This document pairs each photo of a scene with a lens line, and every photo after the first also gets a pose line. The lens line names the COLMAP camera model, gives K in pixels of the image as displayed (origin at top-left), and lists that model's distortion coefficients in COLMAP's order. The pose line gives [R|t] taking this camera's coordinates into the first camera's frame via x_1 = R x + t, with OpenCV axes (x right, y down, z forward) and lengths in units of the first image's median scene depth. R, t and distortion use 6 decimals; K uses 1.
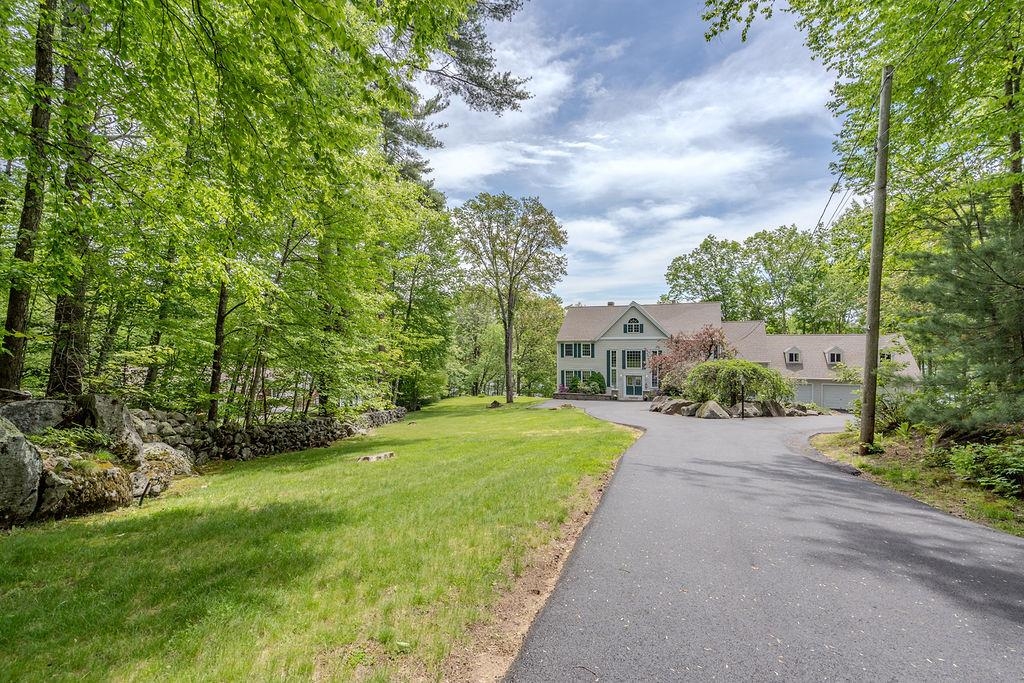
lens RADIAL K [[470.8, 0, 512.5], [0, 470.8, 349.0], [0, 0, 1]] dist [0.001980, -0.000053]
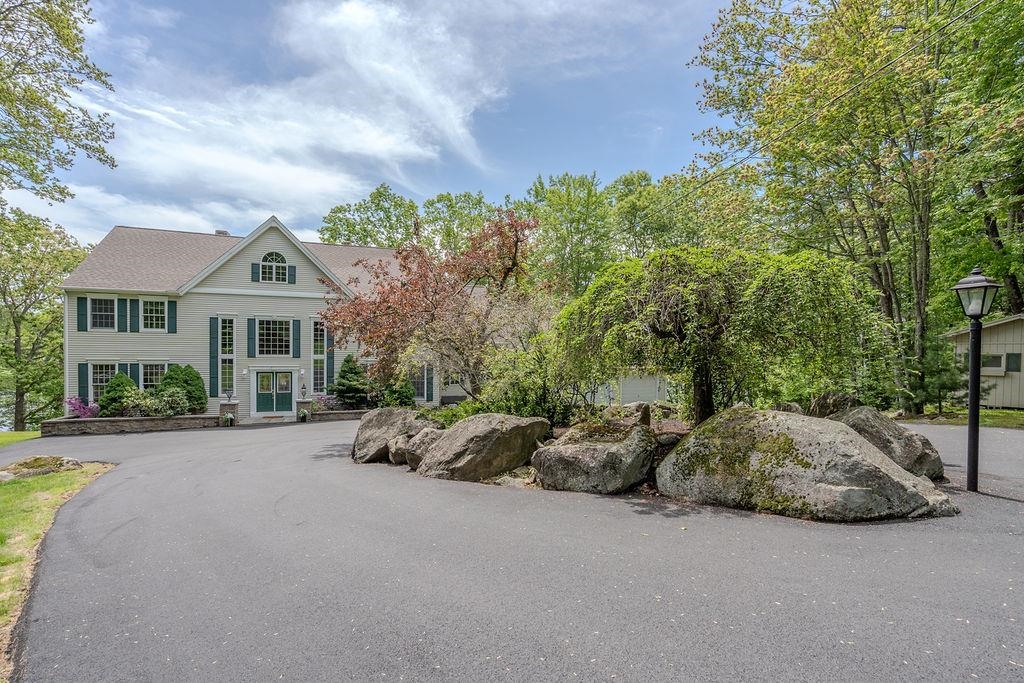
lens RADIAL K [[470.8, 0, 515.0], [0, 470.8, 363.0], [0, 0, 1]] dist [0.001980, -0.000053]
pose [[0.733575, 0.002427, 0.679604, 0.109024], [-0.003813, 0.999993, 0.000545, 0.046007], [-0.679598, -0.002991, 0.733579, 0.472291]]
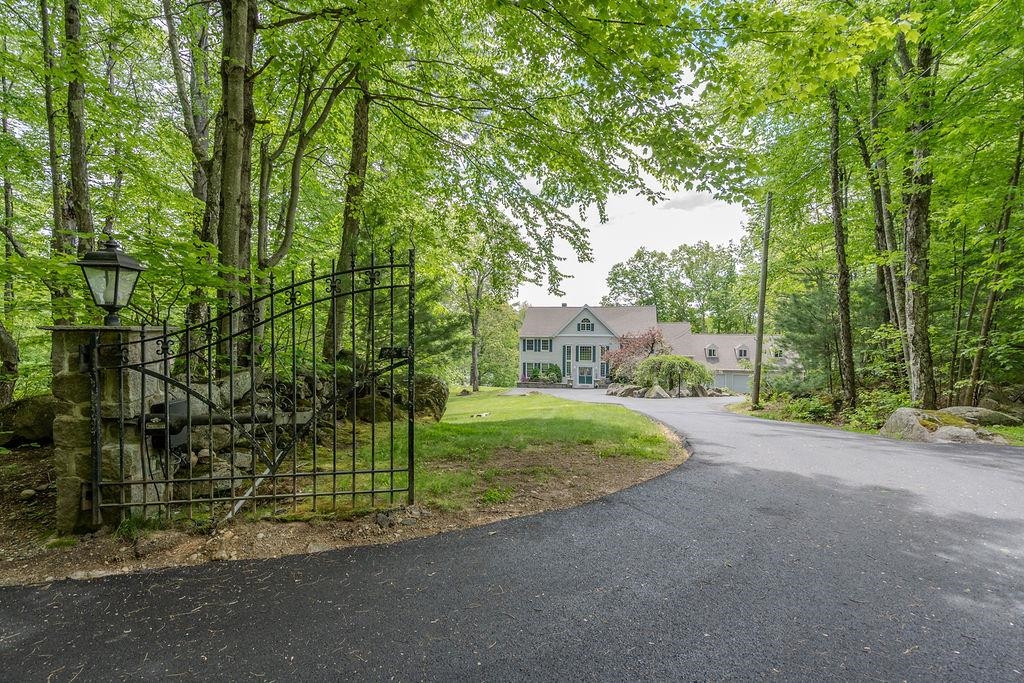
lens RADIAL K [[470.8, 0, 512.0], [0, 470.8, 338.1], [0, 0, 1]] dist [0.001980, -0.000053]
pose [[0.989817, 0.008868, 0.142066, -0.091981], [-0.008041, 0.999947, -0.006395, -0.007181], [-0.142116, 0.005187, 0.989836, -0.140662]]
